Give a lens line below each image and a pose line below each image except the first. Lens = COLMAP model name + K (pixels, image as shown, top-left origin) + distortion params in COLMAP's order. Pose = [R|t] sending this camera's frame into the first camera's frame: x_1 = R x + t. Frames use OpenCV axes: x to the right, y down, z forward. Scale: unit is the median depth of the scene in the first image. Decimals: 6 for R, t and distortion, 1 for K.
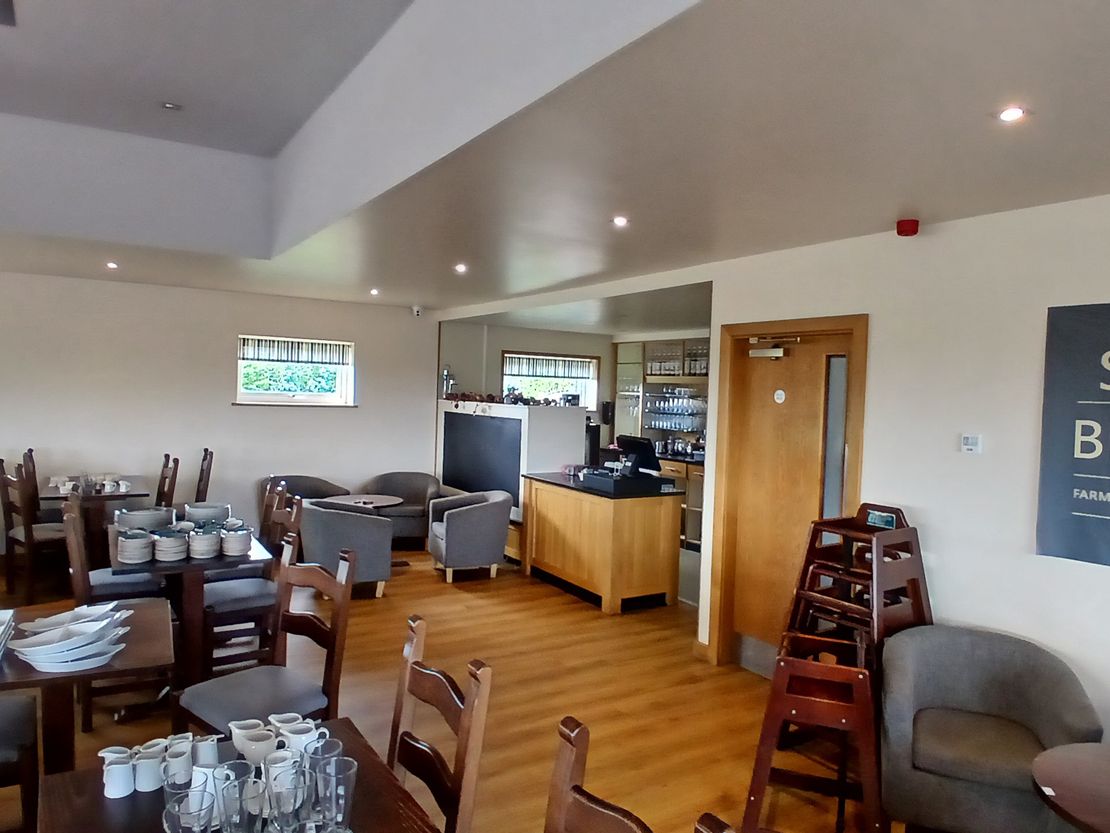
lens RADIAL K [[747.2, 0, 555.2], [0, 747.2, 416.3], [0, 0, 1]] dist [-0.005177, -0.013223]
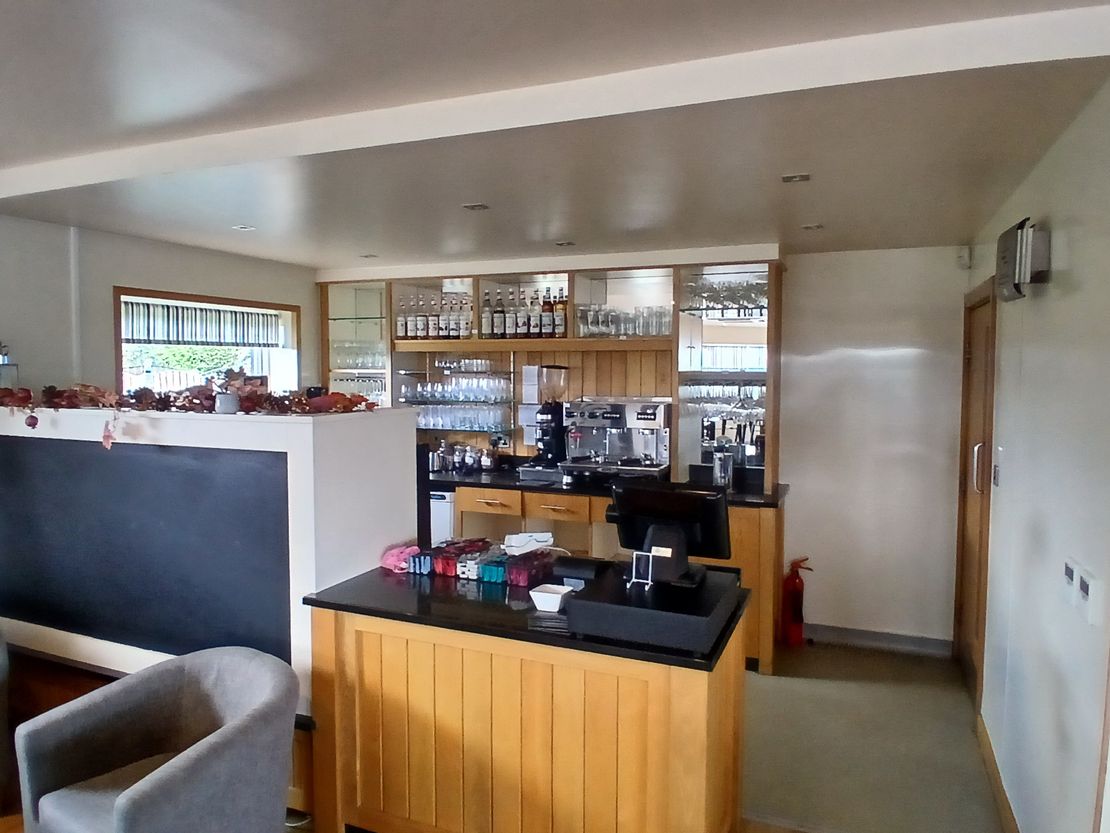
lens RADIAL K [[747.2, 0, 555.5], [0, 747.2, 414.4], [0, 0, 1]] dist [-0.005177, -0.013223]
pose [[0.821026, -0.067092, 0.566935, -0.110903], [0.044143, 0.997558, 0.054126, -0.022794], [-0.569182, -0.019412, 0.821983, 0.463294]]
